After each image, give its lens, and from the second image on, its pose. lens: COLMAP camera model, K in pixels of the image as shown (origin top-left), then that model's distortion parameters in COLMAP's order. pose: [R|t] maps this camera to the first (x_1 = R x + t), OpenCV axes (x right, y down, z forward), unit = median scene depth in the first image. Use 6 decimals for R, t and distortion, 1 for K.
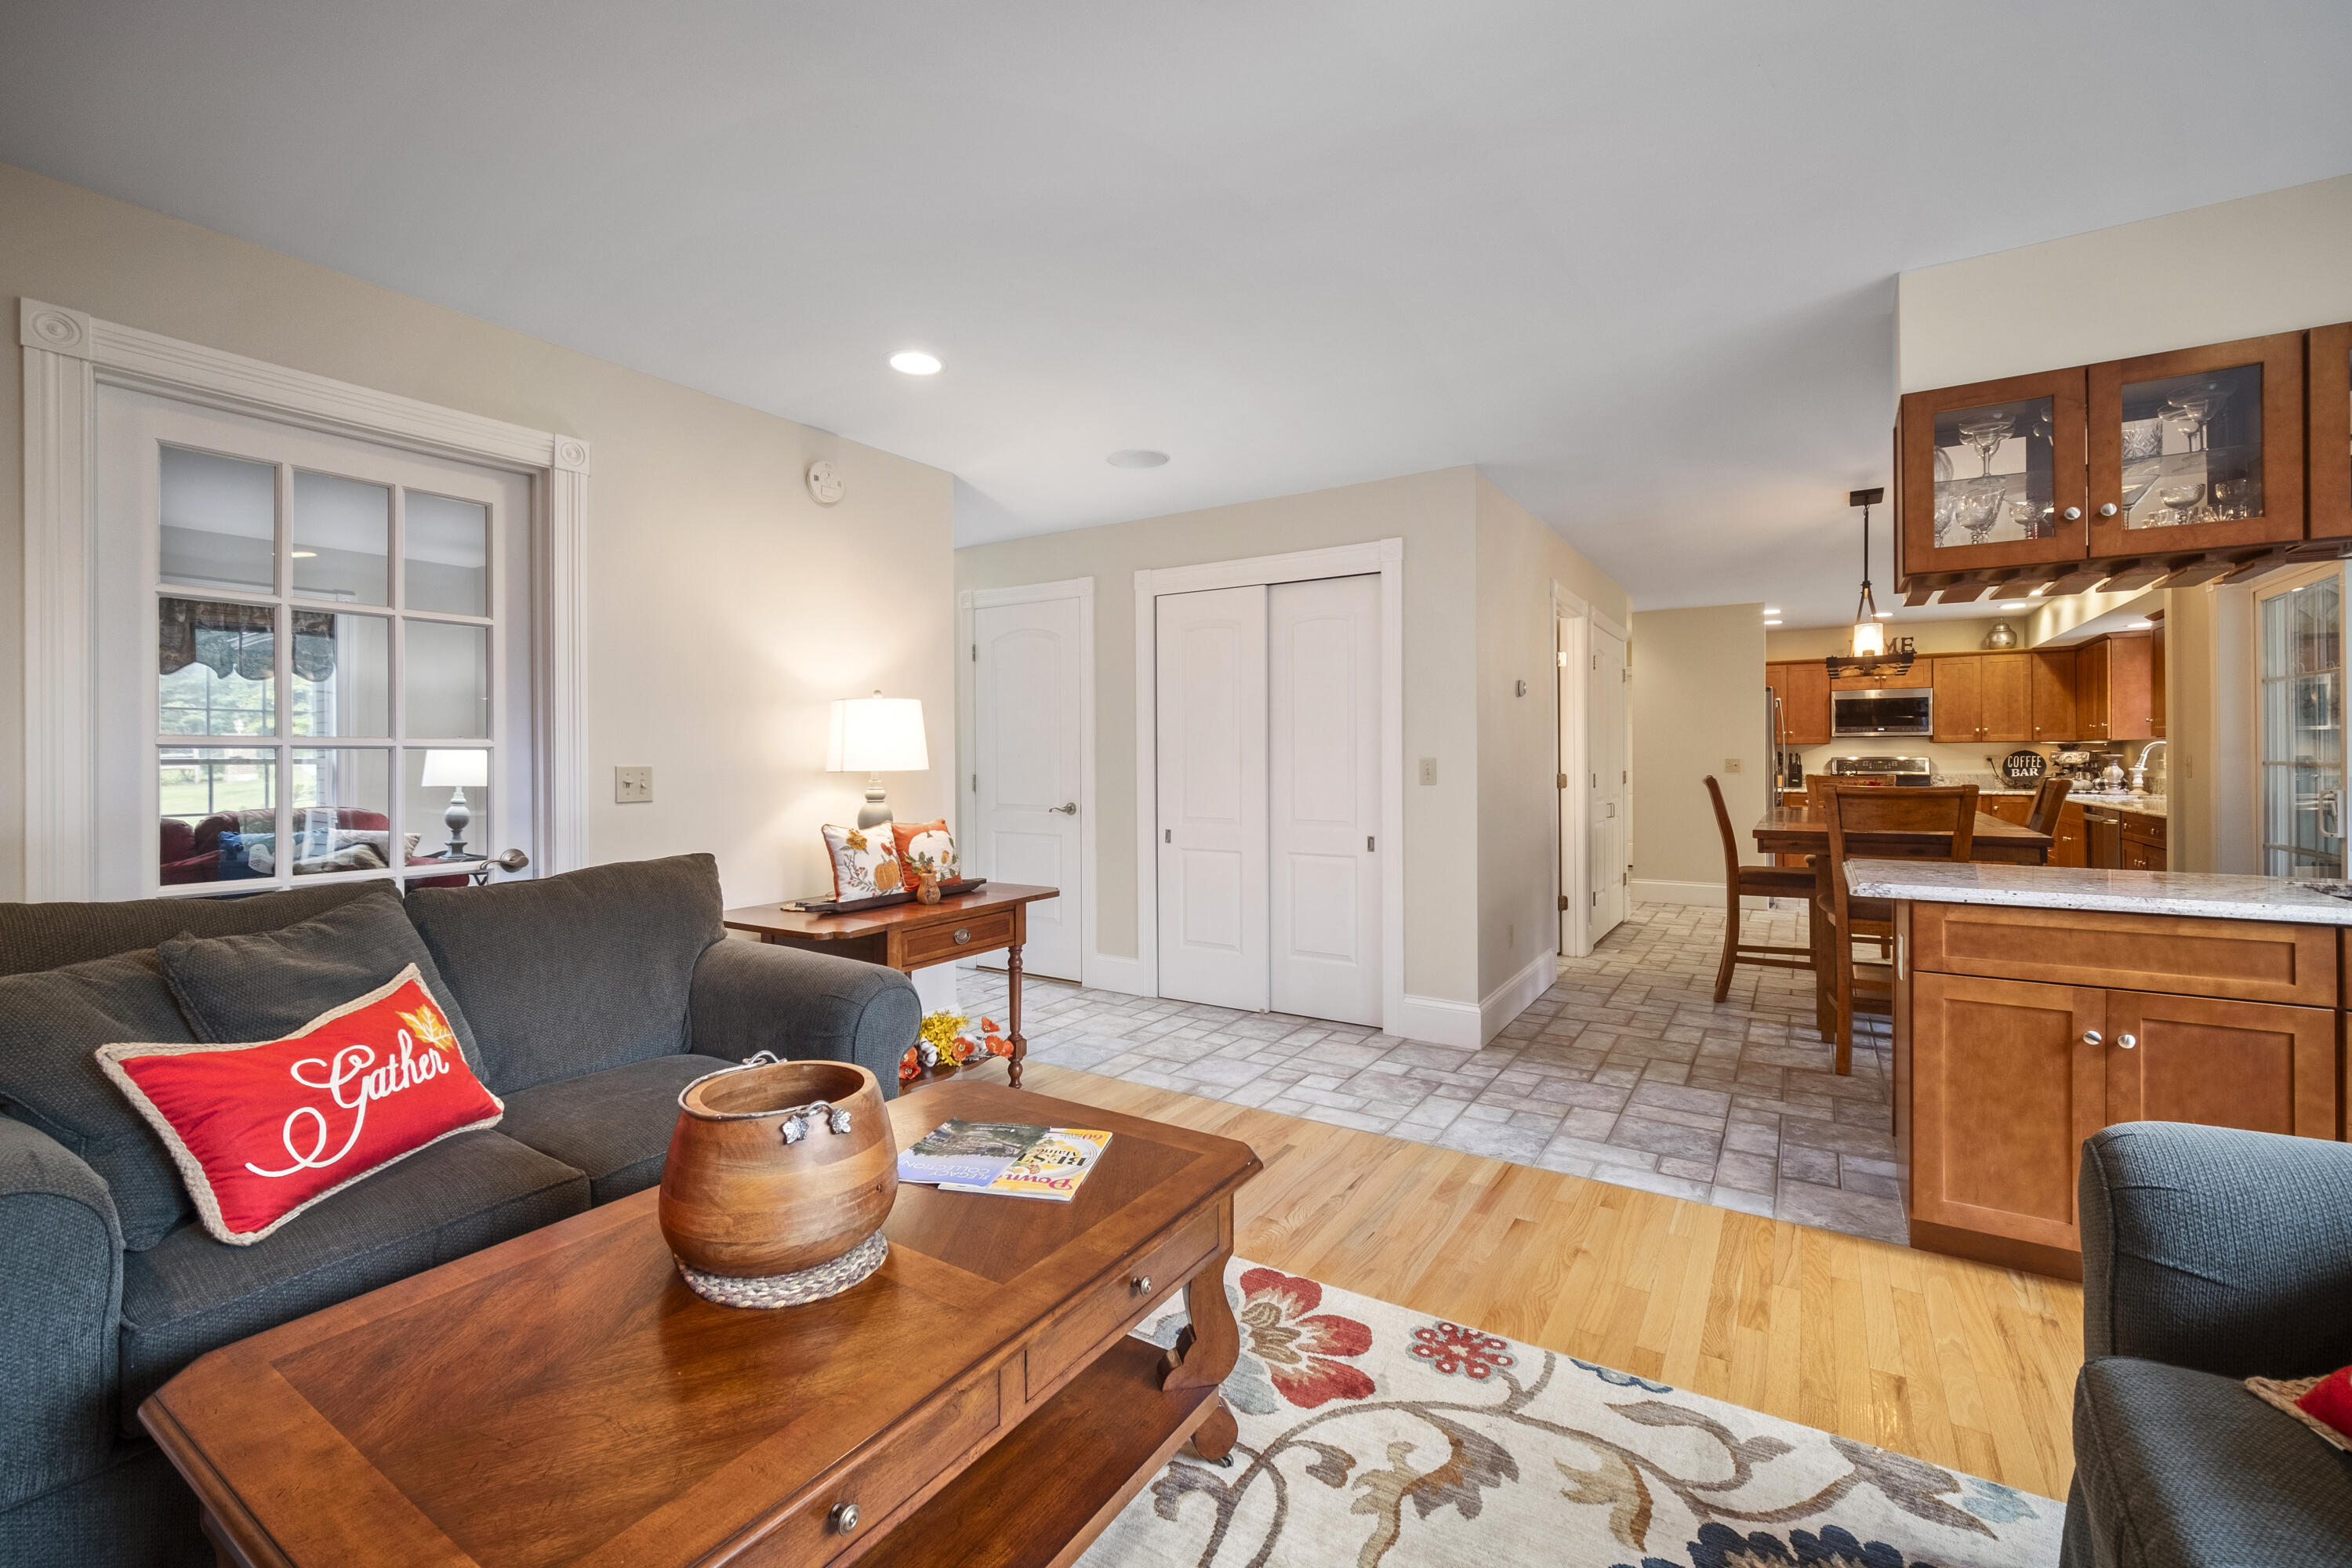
lens RADIAL K [[978.2, 0, 1172.8], [0, 978.2, 742.3], [0, 0, 1]] dist [-0.002772, -0.001337]
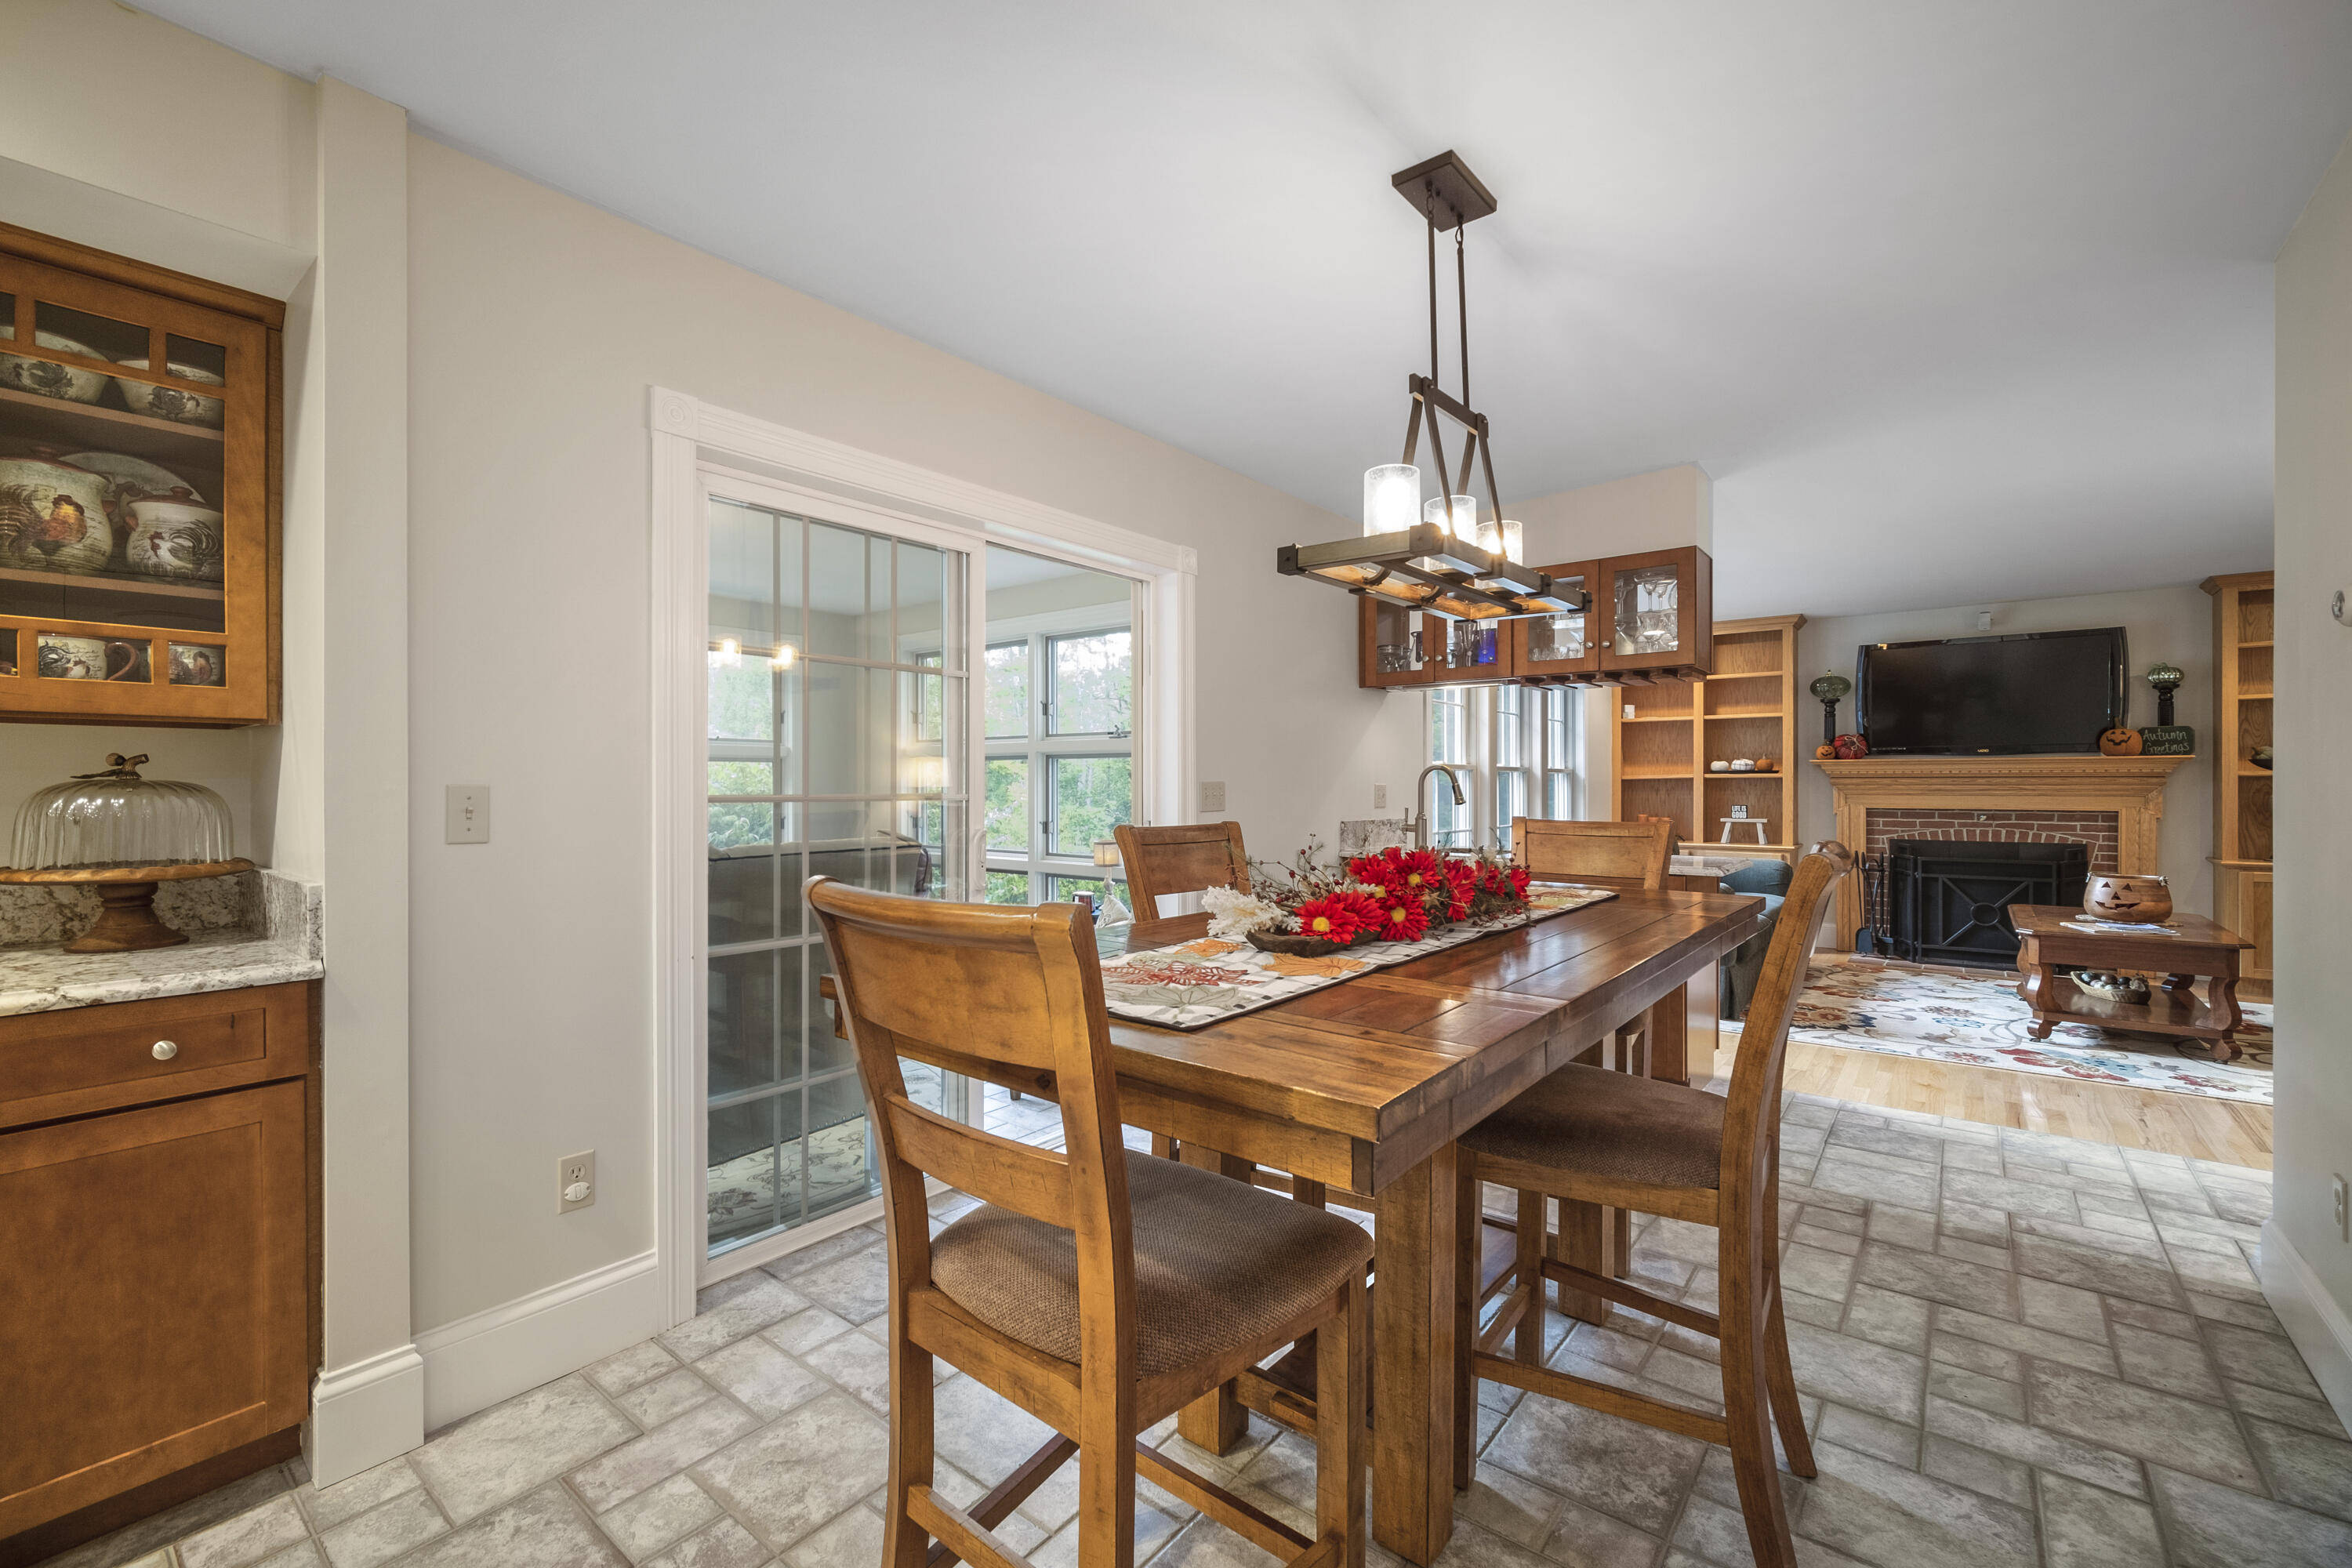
lens RADIAL K [[978.2, 0, 1155.9], [0, 978.2, 784.1], [0, 0, 1]] dist [-0.002772, -0.001337]
pose [[-0.993056, 0.001777, 0.117626, 1.138981], [0.000004, 0.999886, -0.015072, 0.032181], [-0.117639, -0.014967, -0.992944, 2.103542]]
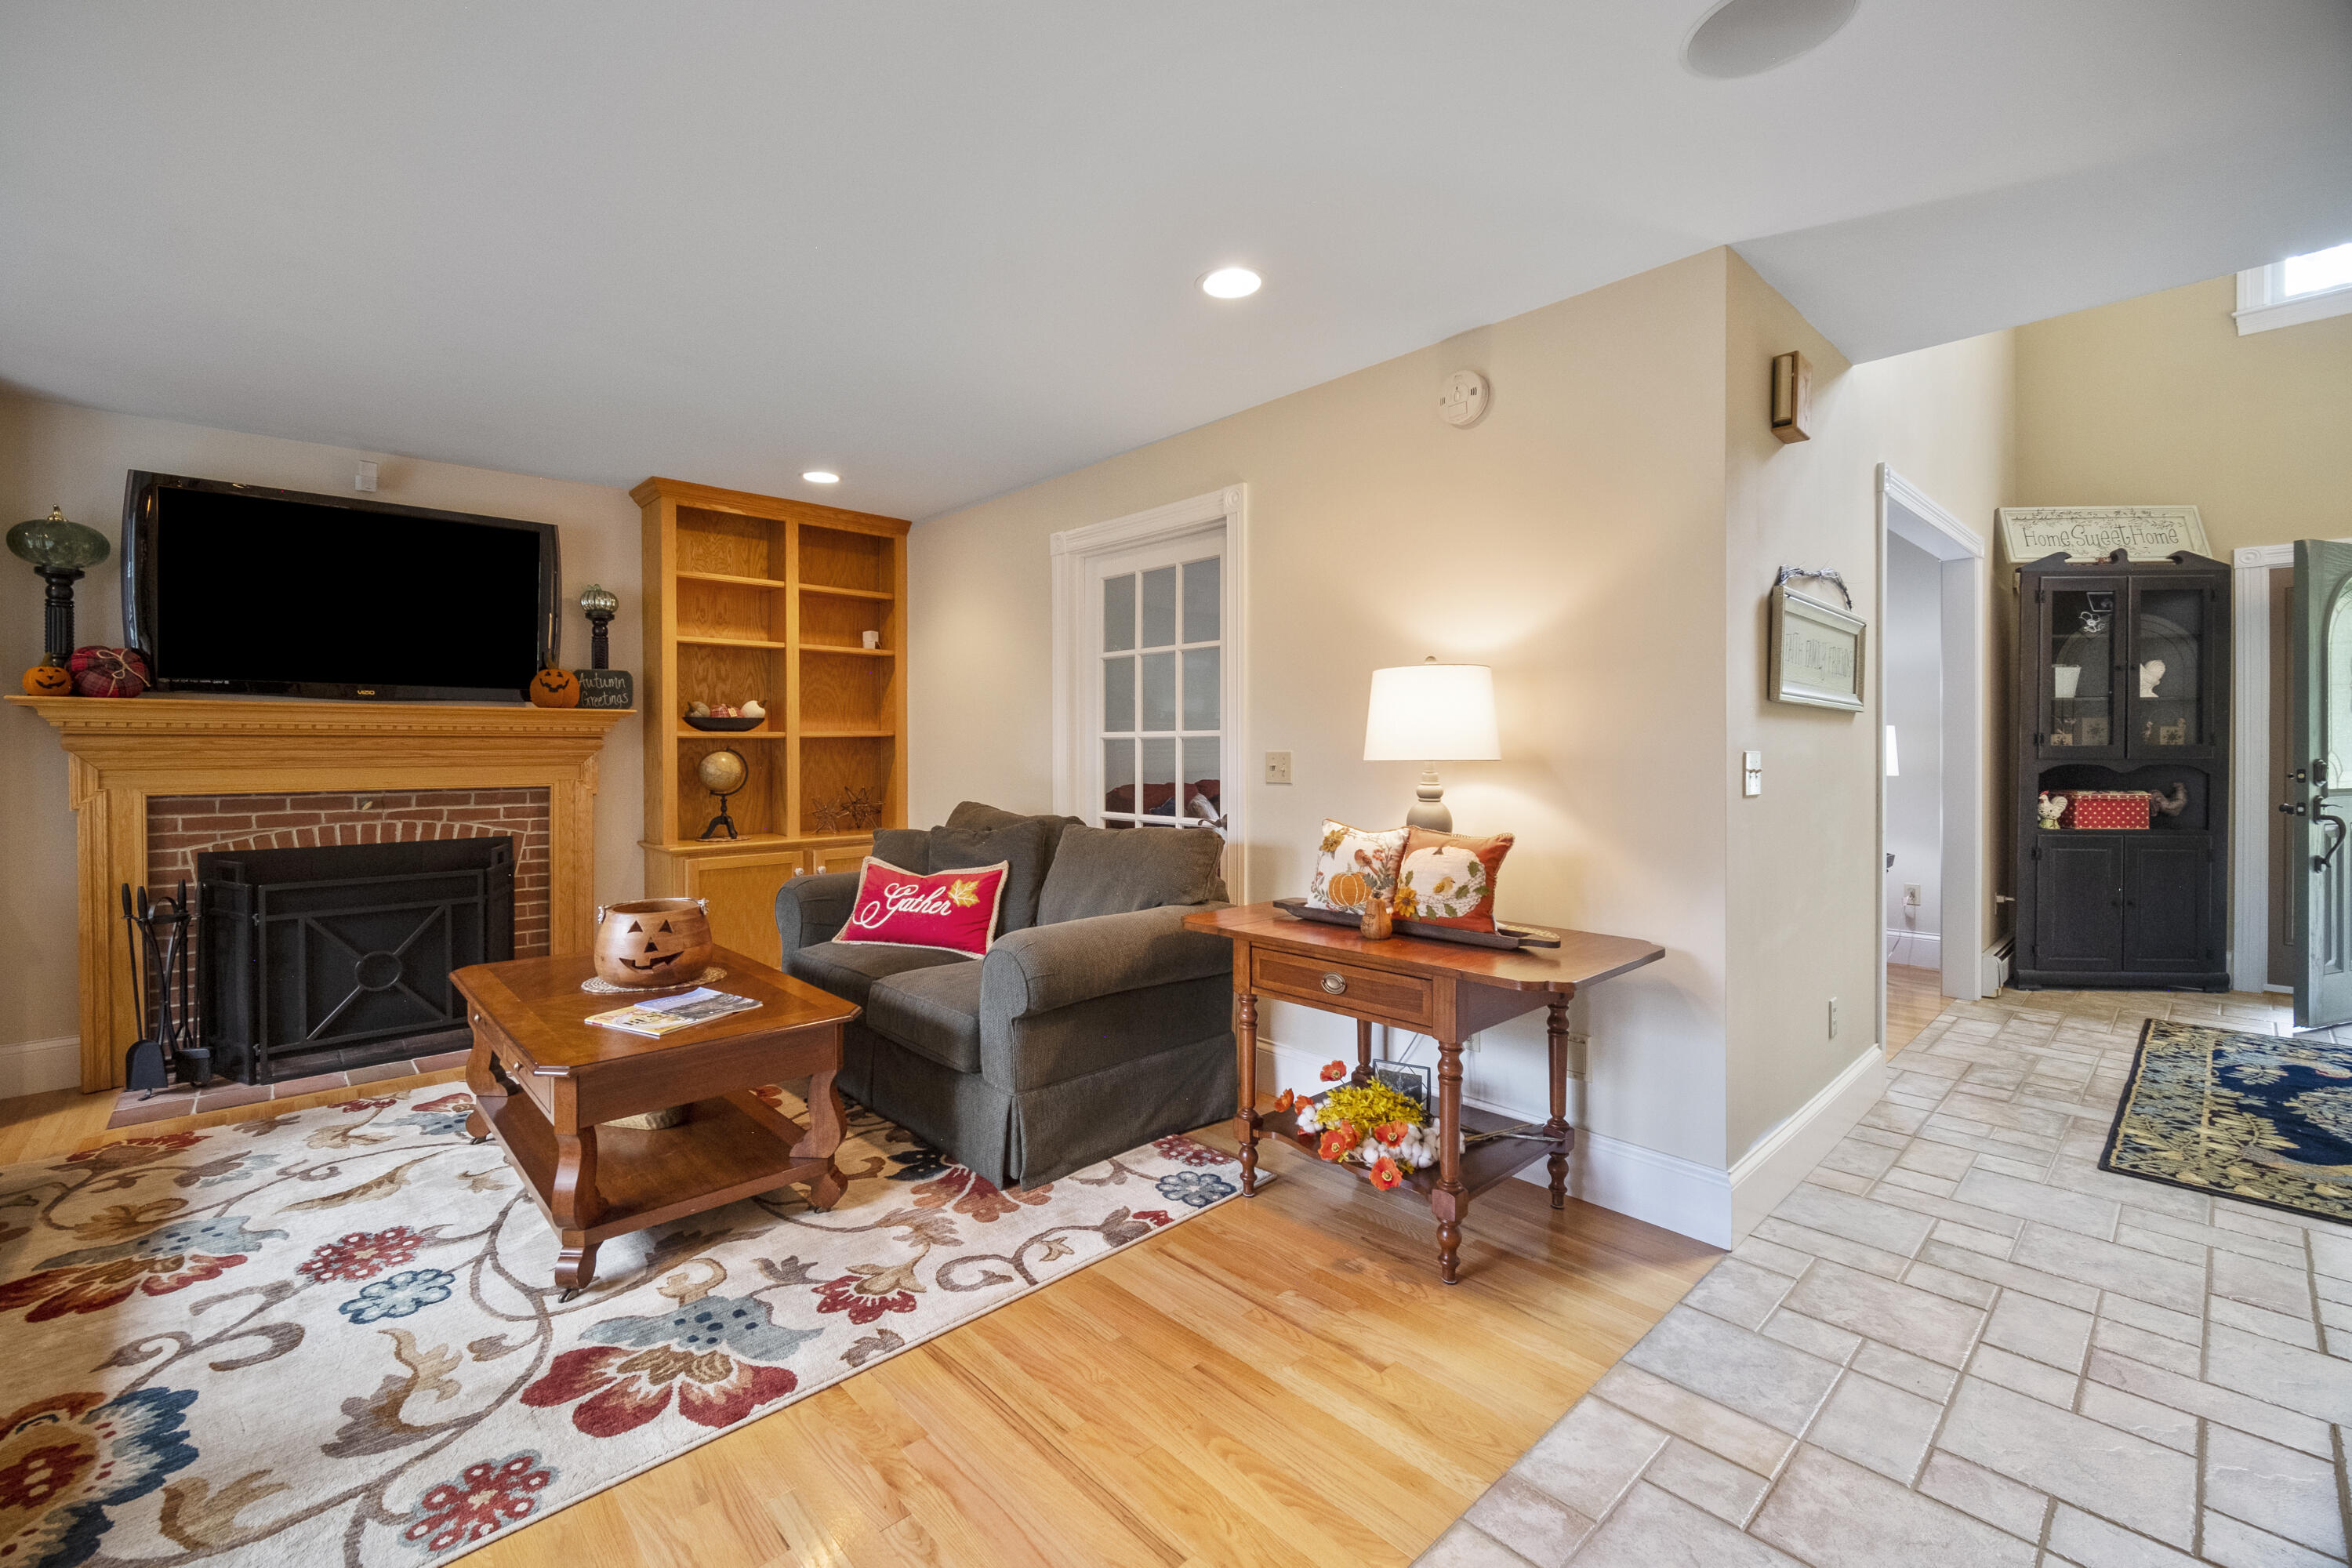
lens RADIAL K [[978.2, 0, 1091.1], [0, 978.2, 750.6], [0, 0, 1]] dist [-0.002772, -0.001337]
pose [[-0.280427, 0.006666, -0.959852, 0.564477], [0.016631, 0.999860, 0.002085, 0.016813], [0.959731, -0.015379, -0.280498, 1.061060]]
